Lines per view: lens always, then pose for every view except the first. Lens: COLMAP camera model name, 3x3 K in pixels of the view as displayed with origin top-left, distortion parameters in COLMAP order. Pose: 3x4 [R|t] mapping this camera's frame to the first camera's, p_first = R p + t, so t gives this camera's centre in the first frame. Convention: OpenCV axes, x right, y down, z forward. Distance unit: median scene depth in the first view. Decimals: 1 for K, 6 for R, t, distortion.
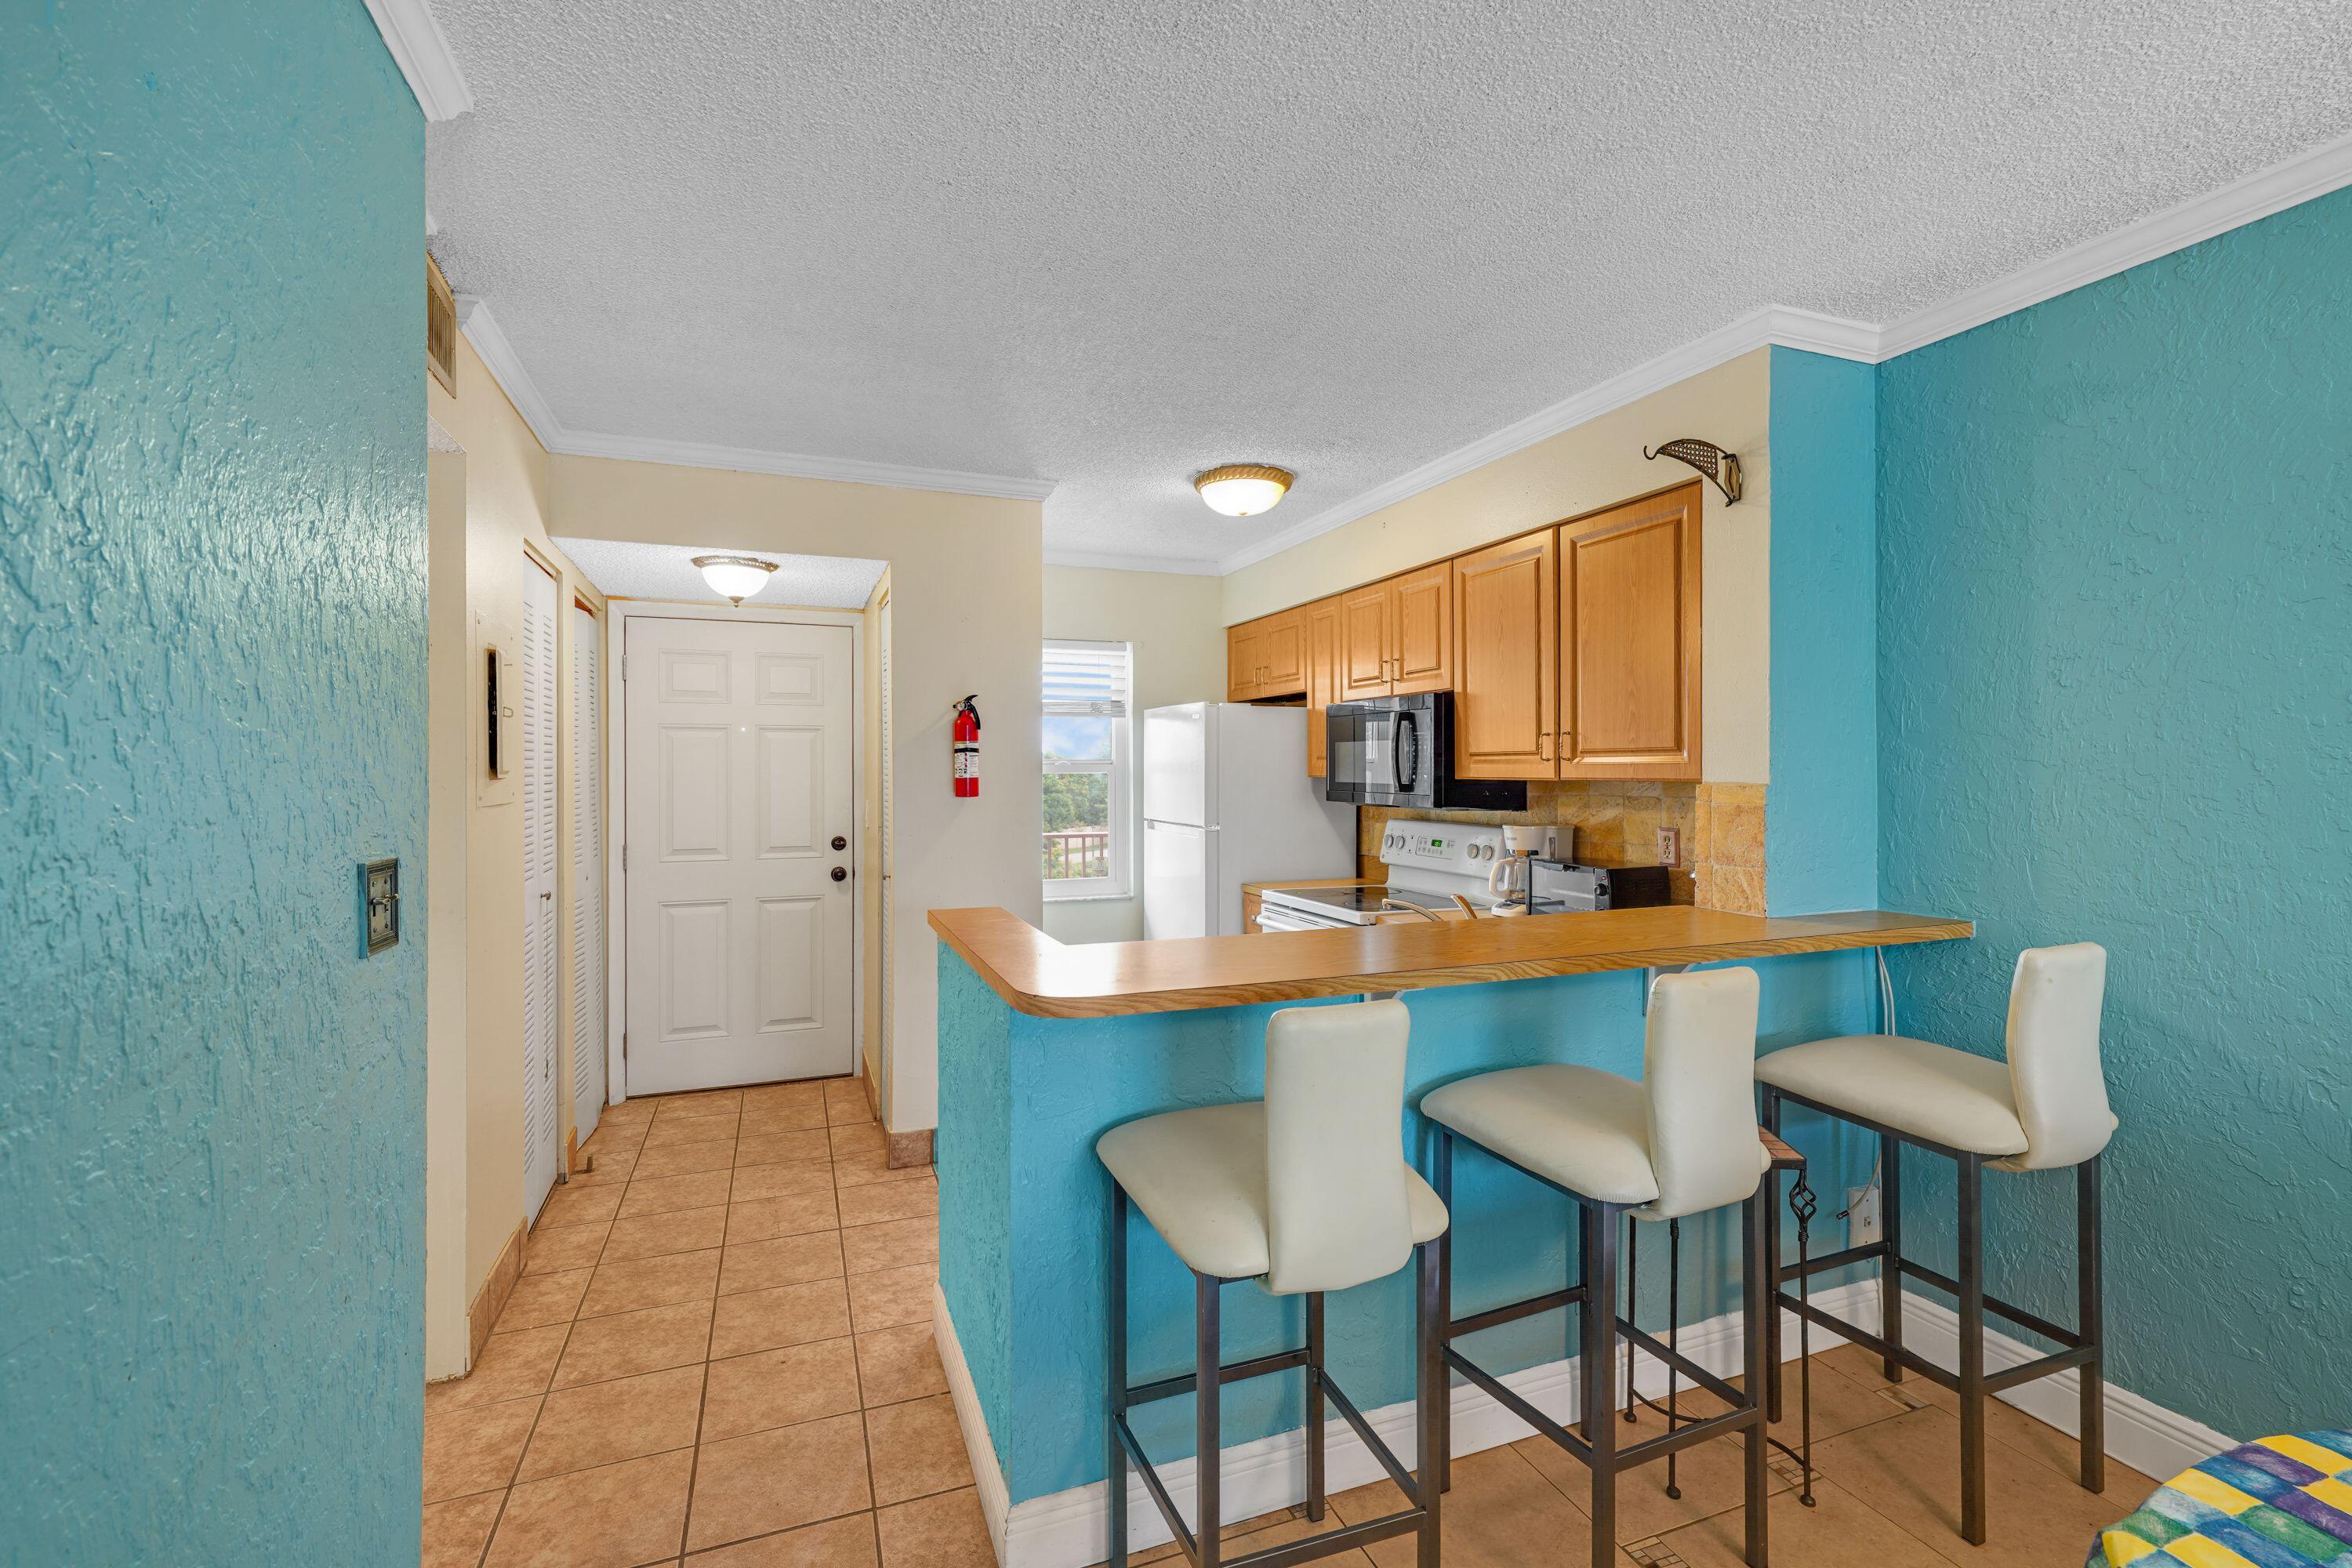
lens RADIAL K [[1028.1, 0, 1189.4], [0, 1028.1, 775.0], [0, 0, 1]] dist [0.013638, 0.000045]
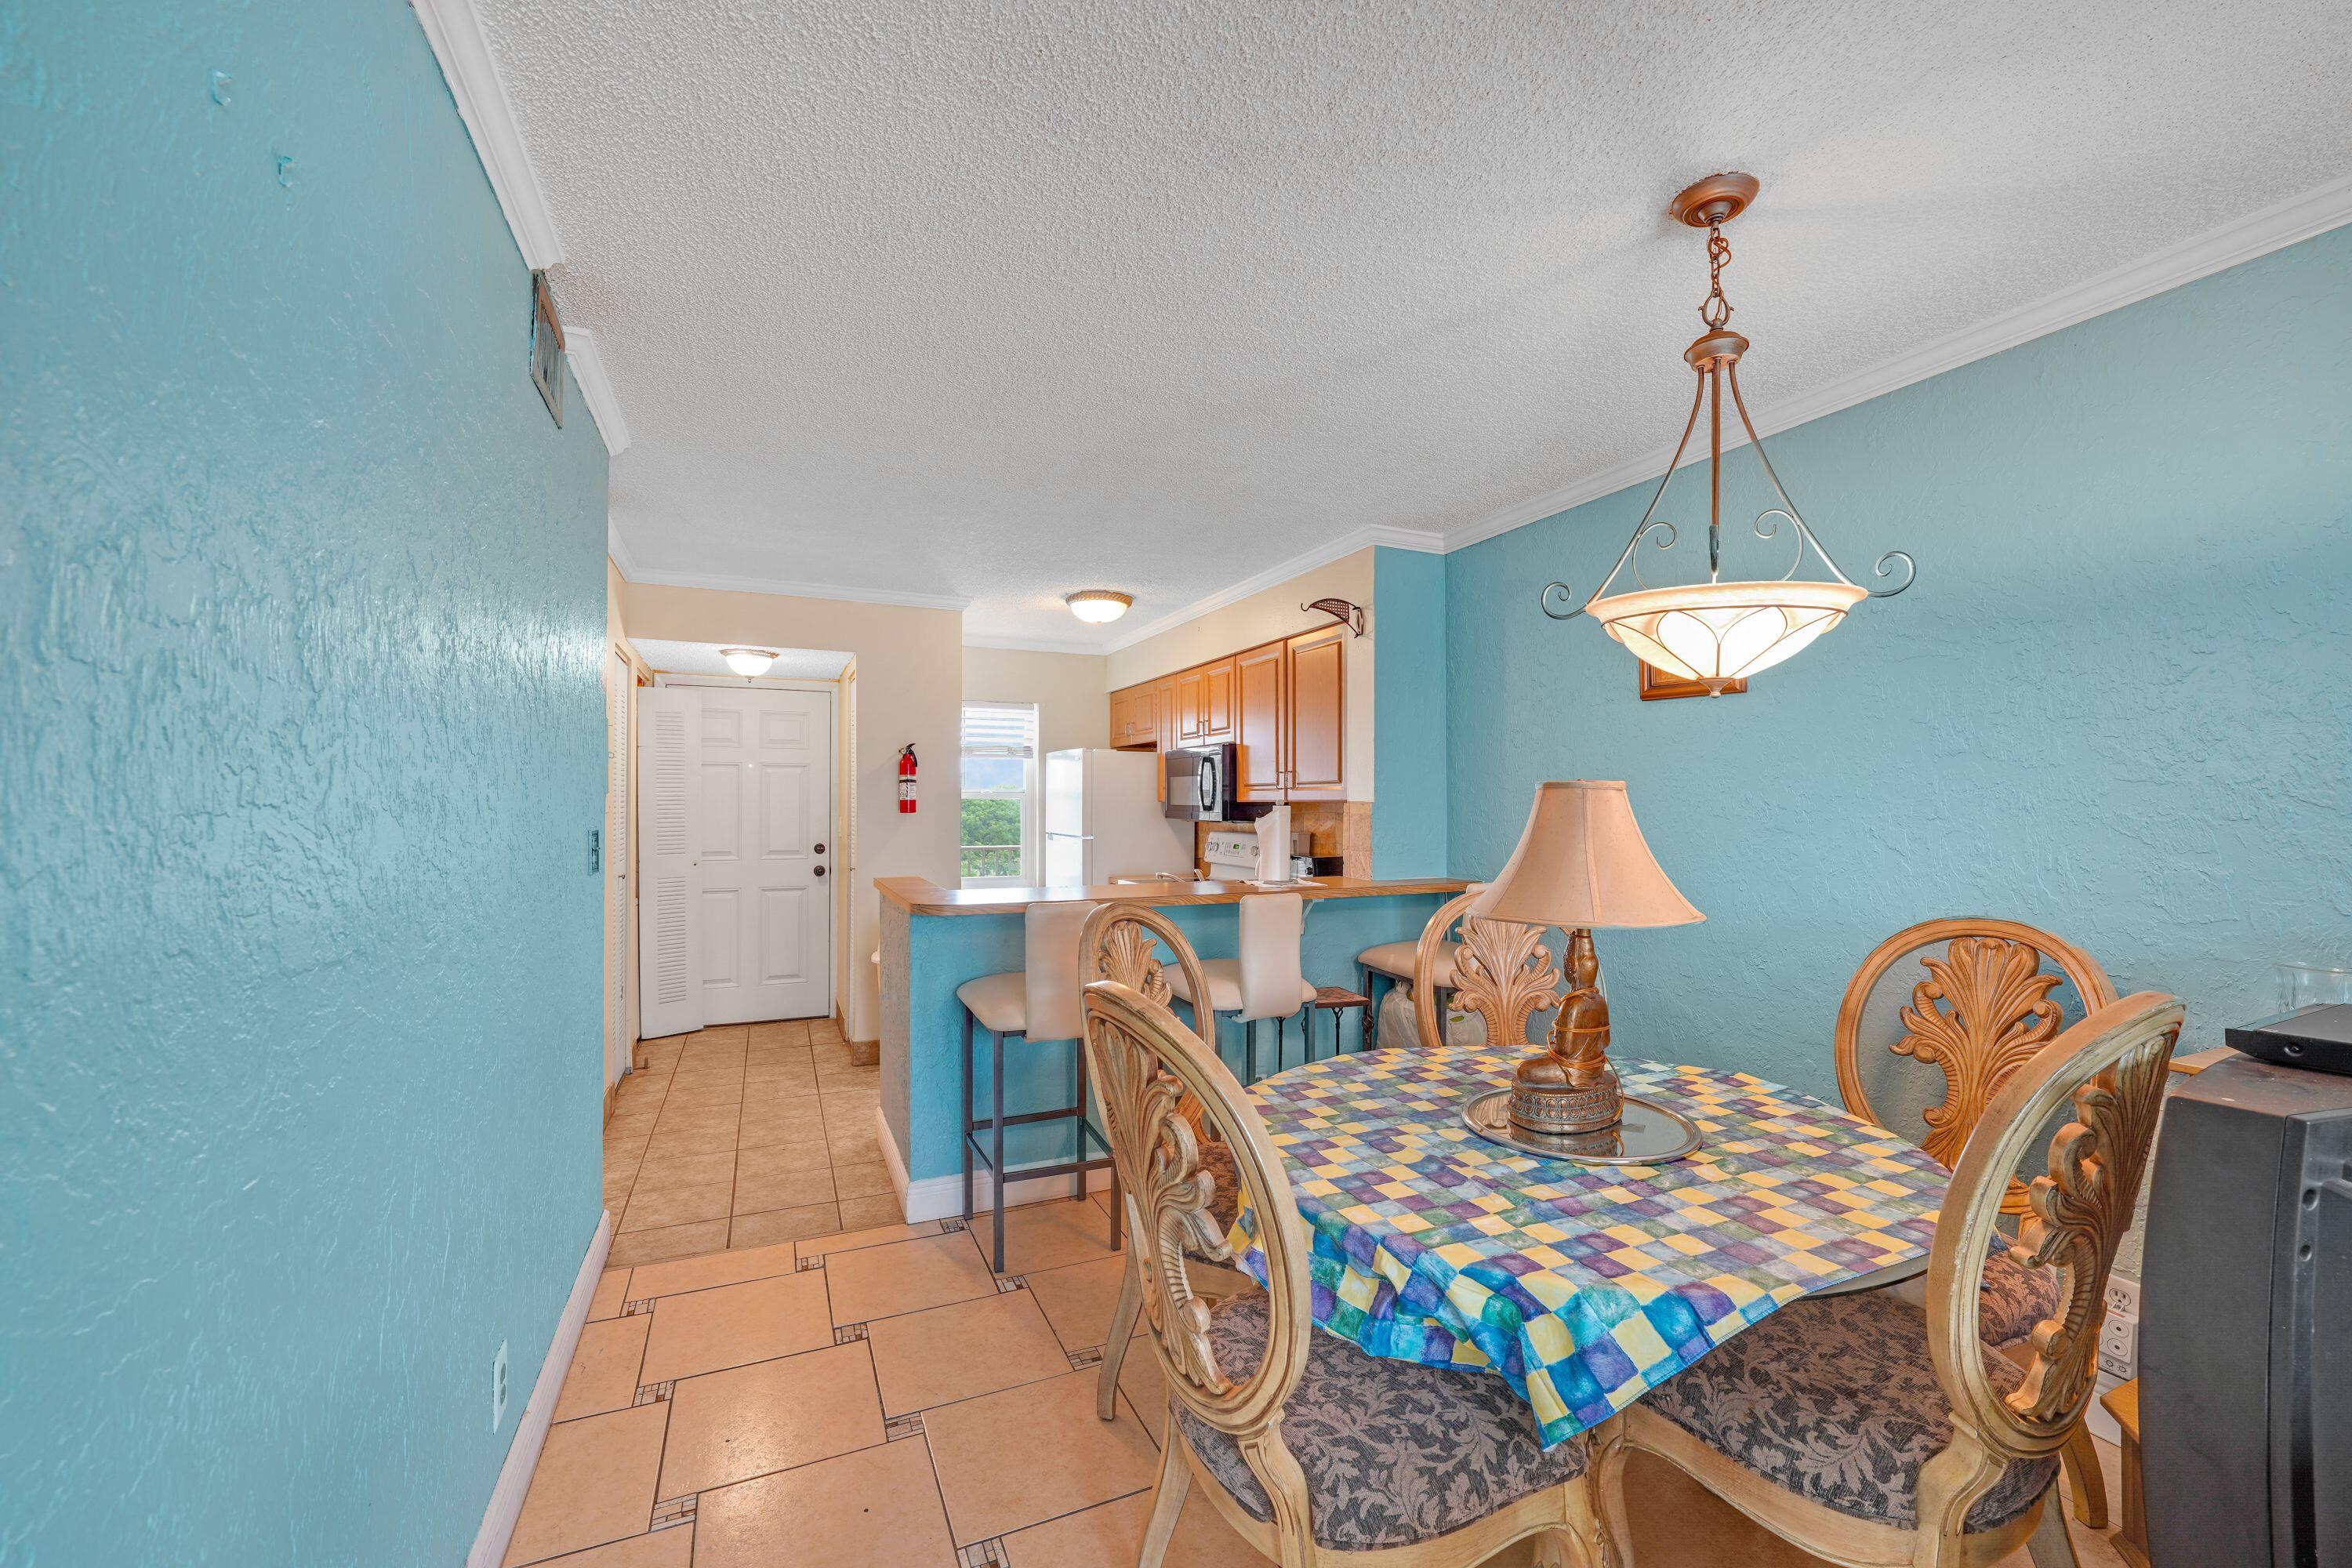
lens RADIAL K [[884.3, 0, 1160.8], [0, 884.3, 799.0], [0, 0, 1]] dist [-0.000654, 0.001110]
pose [[0.999228, 0.004023, 0.039084, 0.096414], [-0.003704, 0.999959, -0.008245, 0.010474], [-0.039115, 0.008093, 0.999202, -0.278955]]
